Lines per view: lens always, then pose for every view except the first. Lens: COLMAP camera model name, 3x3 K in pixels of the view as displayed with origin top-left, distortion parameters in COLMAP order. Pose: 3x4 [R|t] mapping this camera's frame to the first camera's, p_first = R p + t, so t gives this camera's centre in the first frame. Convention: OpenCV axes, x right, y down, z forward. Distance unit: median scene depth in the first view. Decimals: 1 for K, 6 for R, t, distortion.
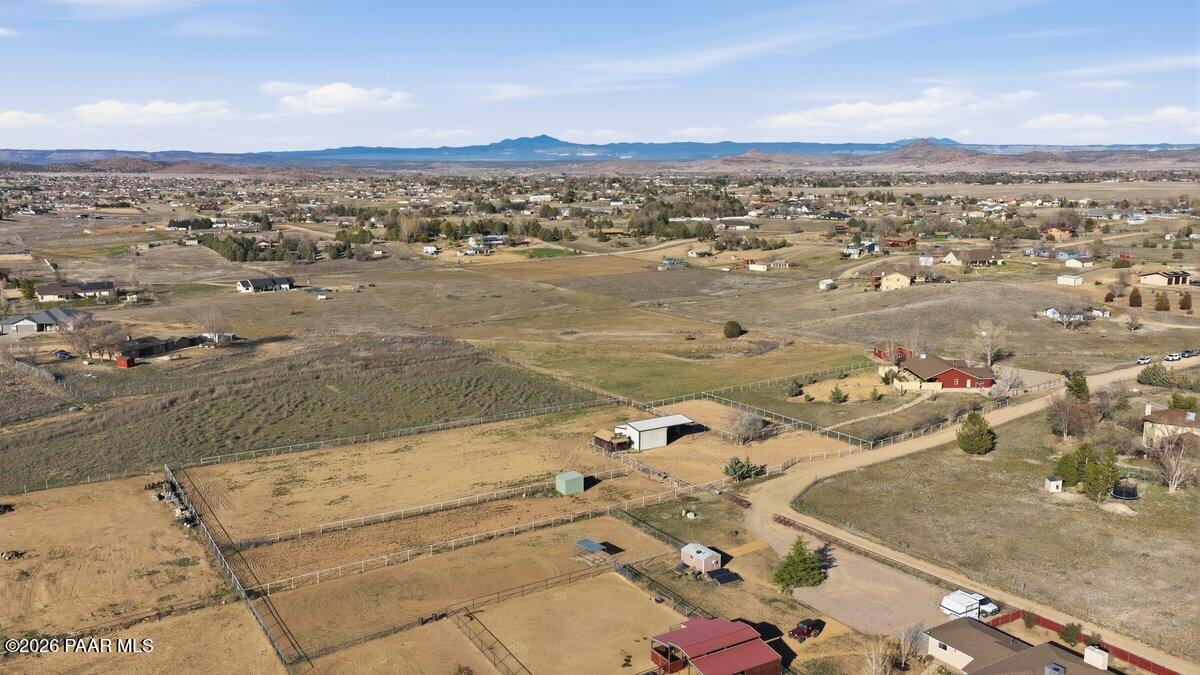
lens RADIAL K [[988.9, 0, 606.3], [0, 988.9, 342.1], [0, 0, 1]] dist [-0.010635, 0.024167]
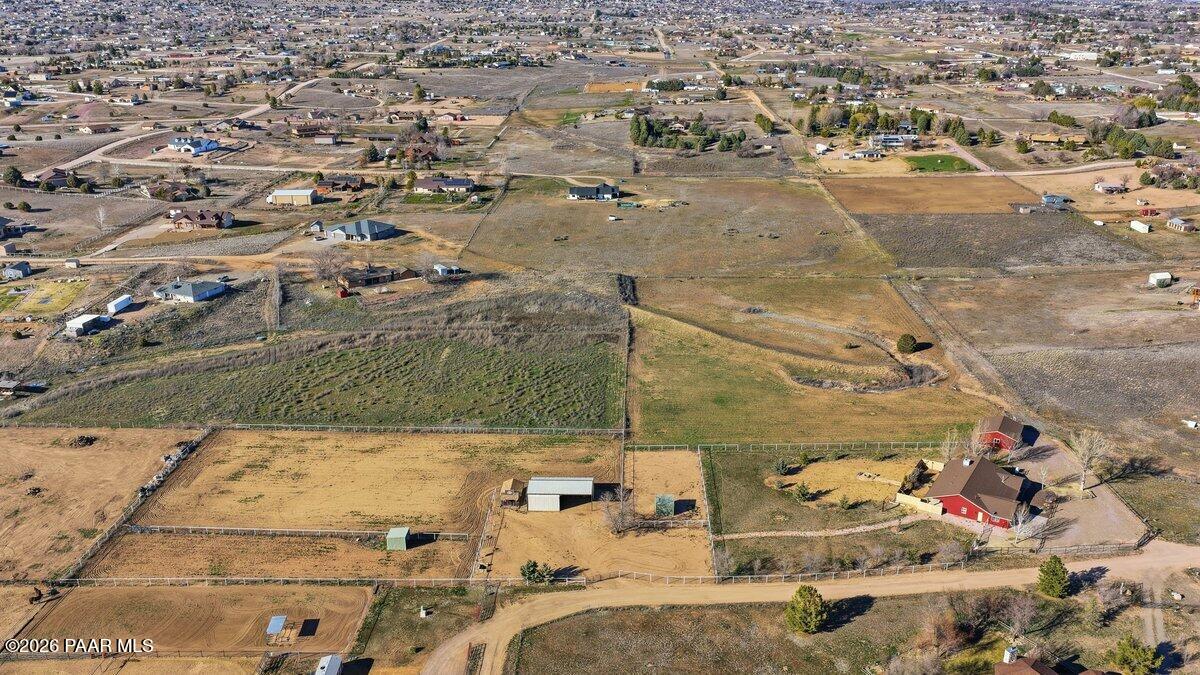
lens RADIAL K [[988.9, 0, 606.3], [0, 988.9, 342.1], [0, 0, 1]] dist [-0.010635, 0.024167]
pose [[0.835320, 0.192754, -0.514865, 0.555819], [-0.099530, 0.974067, 0.203192, -0.259562], [0.540679, -0.118486, 0.832843, 0.187706]]
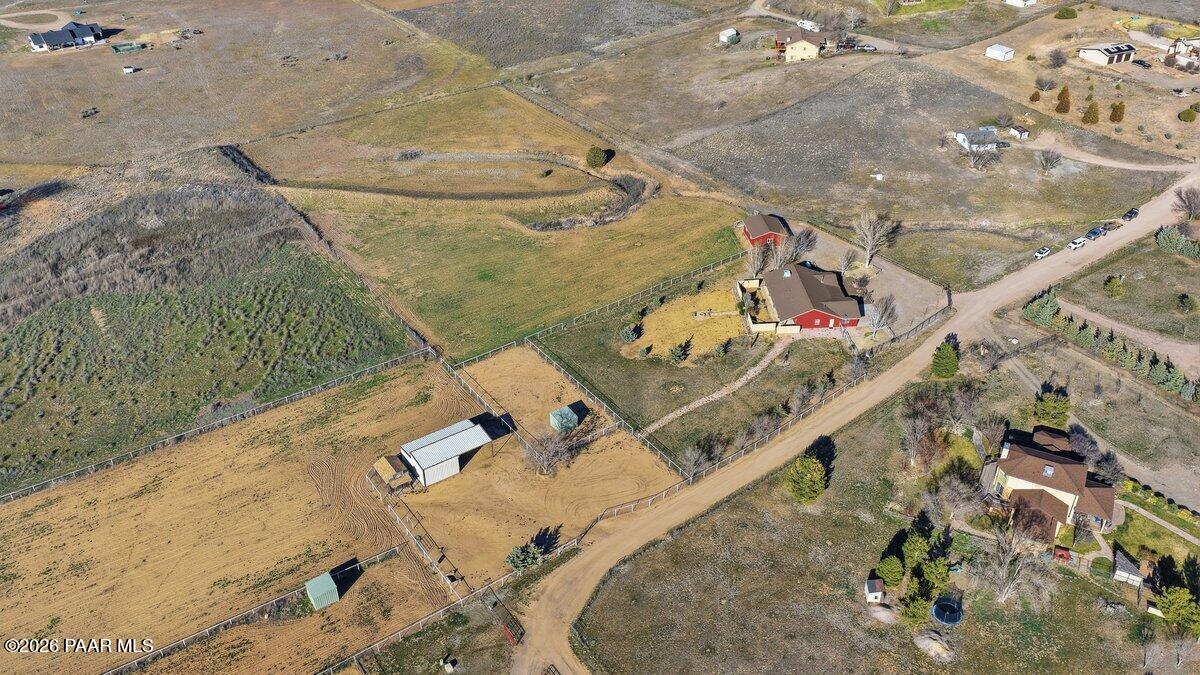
lens RADIAL K [[988.9, 0, 606.3], [0, 988.9, 342.1], [0, 0, 1]] dist [-0.010635, 0.024167]
pose [[0.998478, -0.031272, 0.045439, 0.143821], [0.010725, 0.918109, 0.396184, -0.319467], [-0.054107, -0.395093, 0.917046, 0.232171]]
